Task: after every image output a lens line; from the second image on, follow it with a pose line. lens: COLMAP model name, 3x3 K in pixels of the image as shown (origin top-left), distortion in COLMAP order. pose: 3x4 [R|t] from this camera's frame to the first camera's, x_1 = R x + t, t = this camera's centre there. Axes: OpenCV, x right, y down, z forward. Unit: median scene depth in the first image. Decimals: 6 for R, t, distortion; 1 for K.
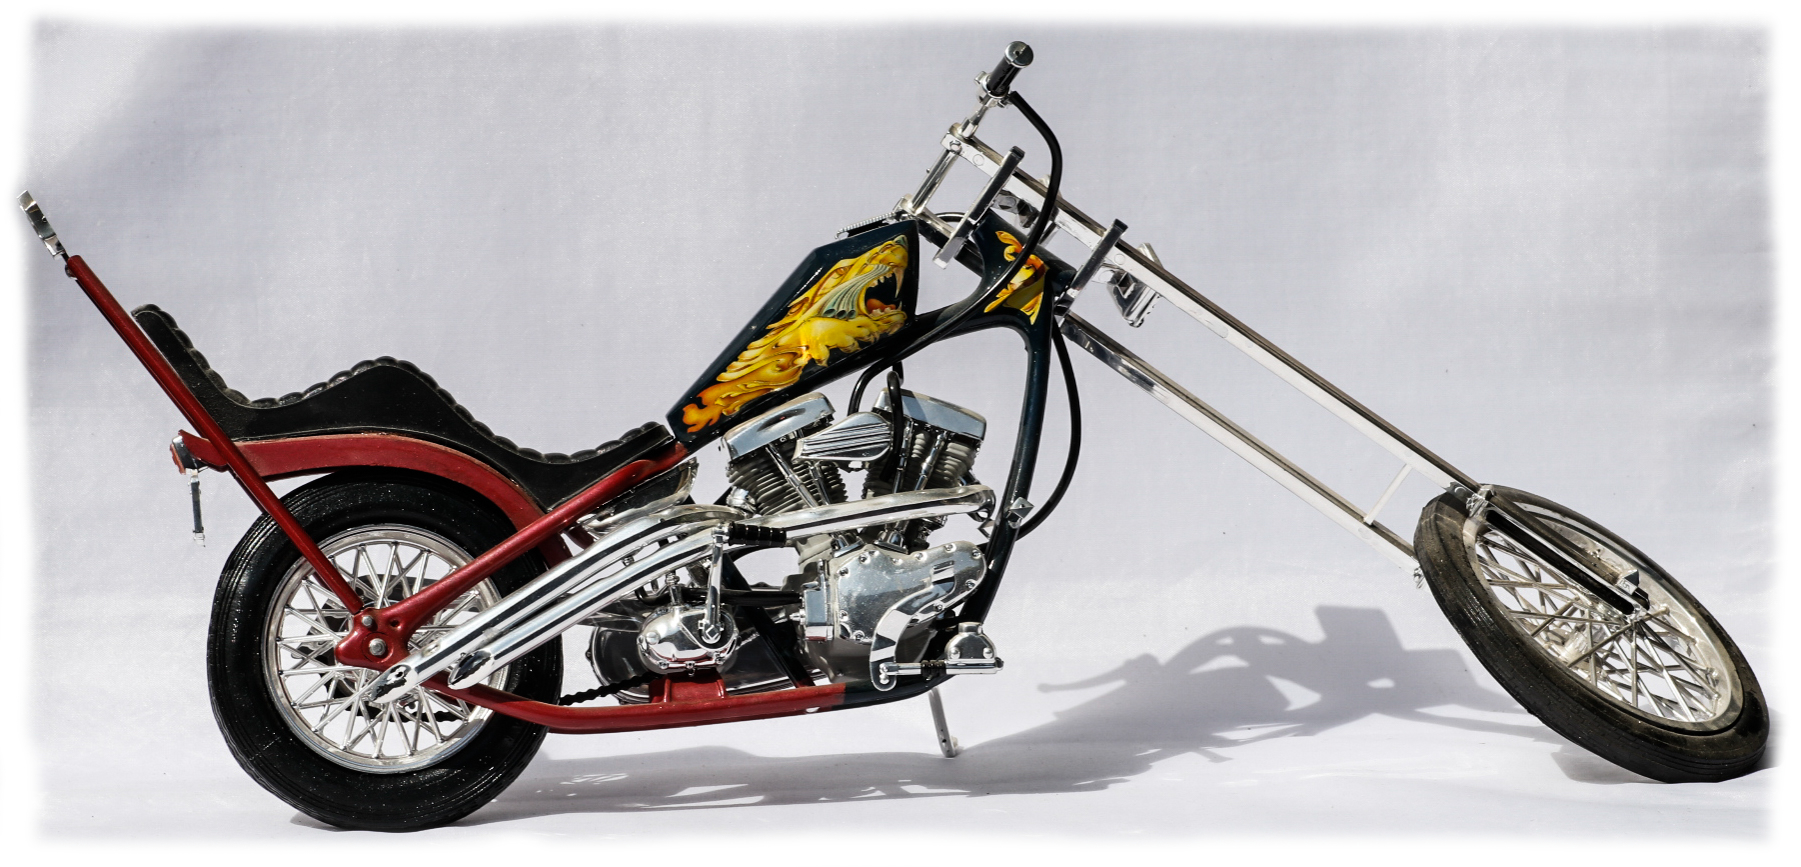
lens RADIAL K [[7760.1, 0, 899.6], [0, 7760.1, 434.4], [0, 0, 1]] dist [-0.320101, 0.000000]
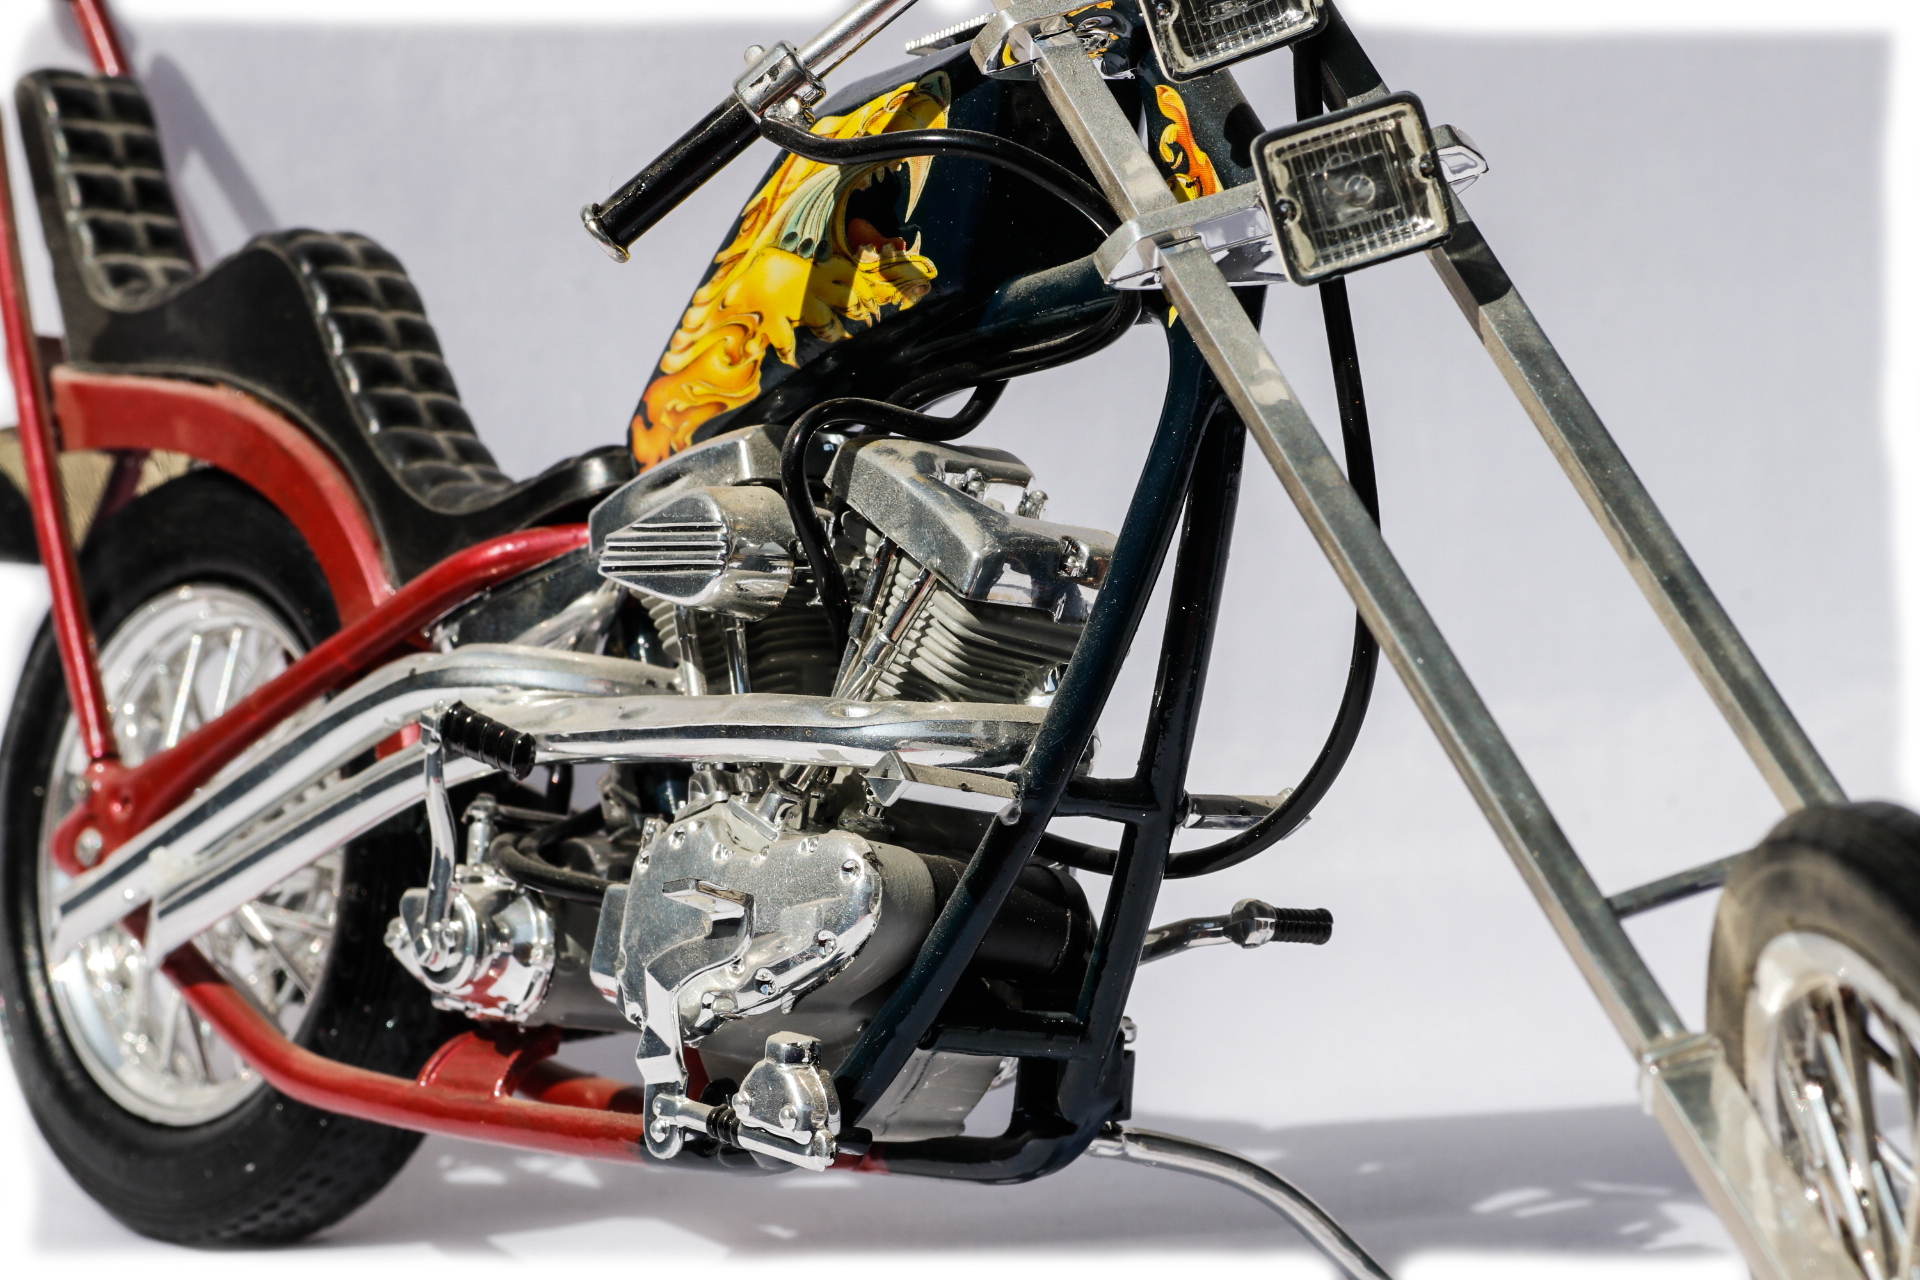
lens RADIAL K [[8789.4, 0, 960.1], [0, 8789.4, 639.8], [0, 0, 1]] dist [0.147107, 0.000000]
pose [[0.530361, 0.148967, -0.834581, 0.392247], [-0.075902, 0.988831, 0.128266, -0.055634], [0.844367, -0.004681, 0.535744, 0.753389]]
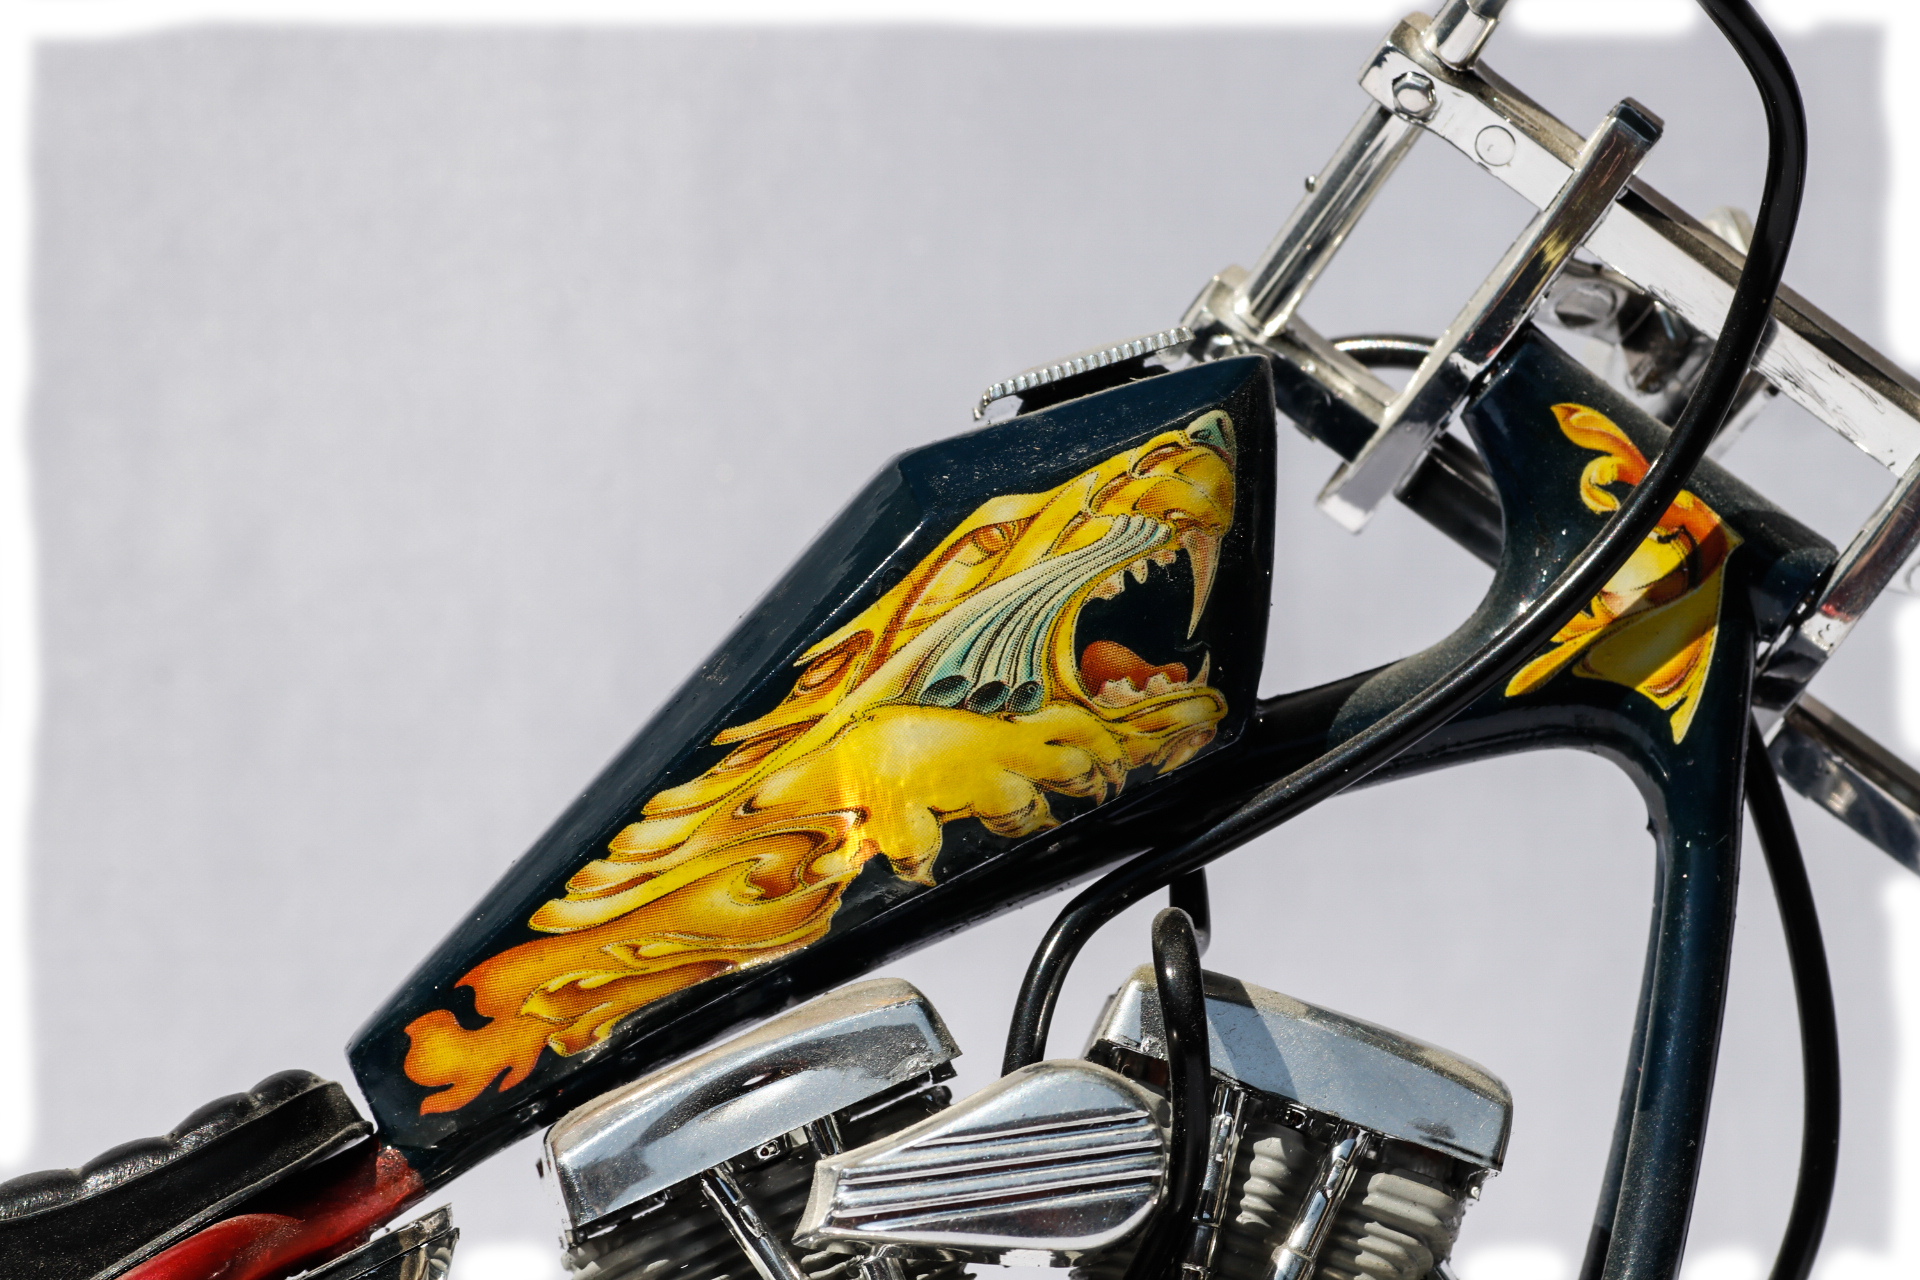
lens RADIAL K [[8789.4, 0, 957.9], [0, 8789.4, 640.0], [0, 0, 1]] dist [0.147107, 0.000000]
pose [[0.999699, 0.020170, -0.013995, -0.004331], [-0.020176, 0.999796, -0.000274, -0.017335], [0.013987, 0.000557, 0.999902, 0.689192]]
